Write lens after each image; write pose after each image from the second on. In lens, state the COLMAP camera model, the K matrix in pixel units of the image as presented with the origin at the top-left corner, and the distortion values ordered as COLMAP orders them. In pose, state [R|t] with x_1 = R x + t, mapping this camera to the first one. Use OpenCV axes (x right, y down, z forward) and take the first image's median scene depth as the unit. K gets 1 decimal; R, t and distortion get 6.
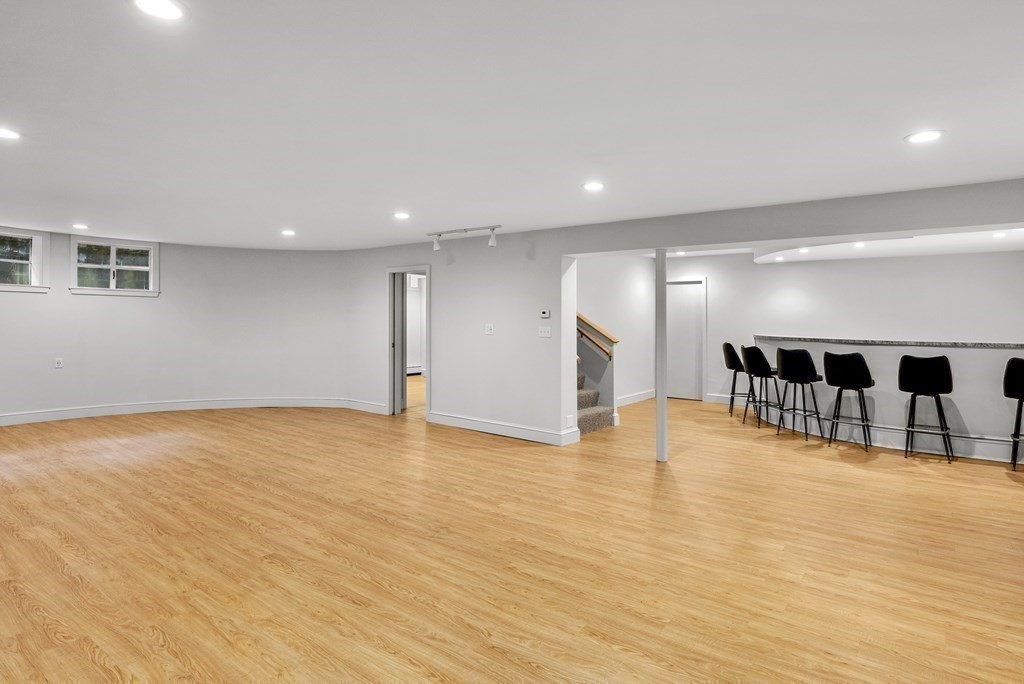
lens RADIAL K [[550.3, 0, 511.9], [0, 550.3, 333.2], [0, 0, 1]] dist [-0.004068, 0.000096]
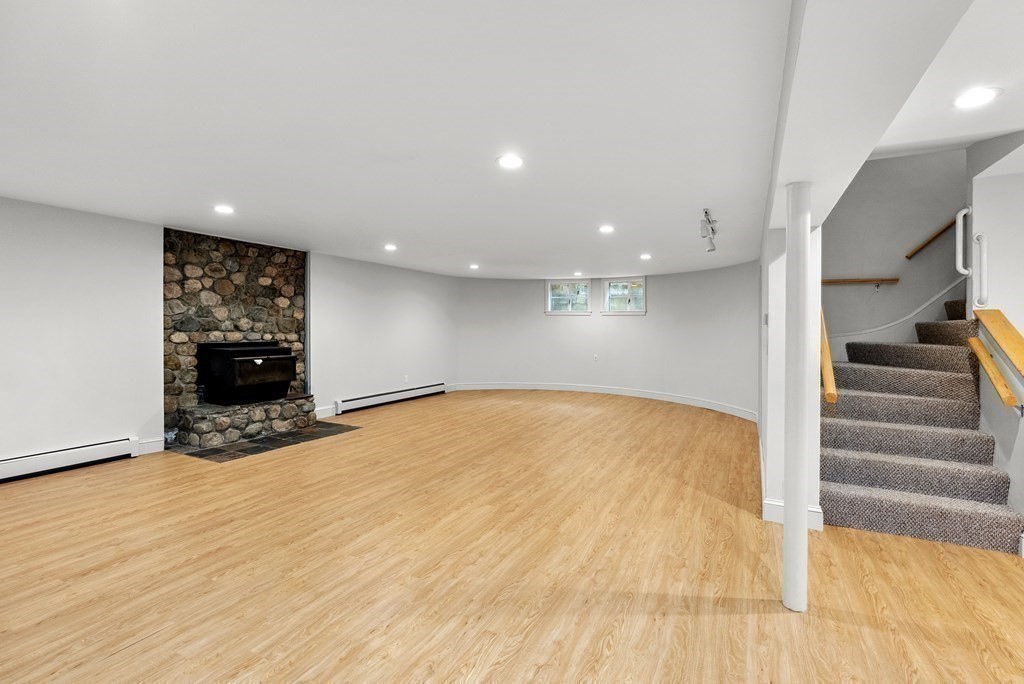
lens RADIAL K [[471.7, 0, 513.0], [0, 471.7, 339.8], [0, 0, 1]] dist [-0.003712, -0.000064]
pose [[0.176898, 0.013680, -0.984134, 1.057330], [-0.034108, 0.999388, 0.007761, -0.000889], [0.983638, 0.032194, 0.177256, 1.116677]]
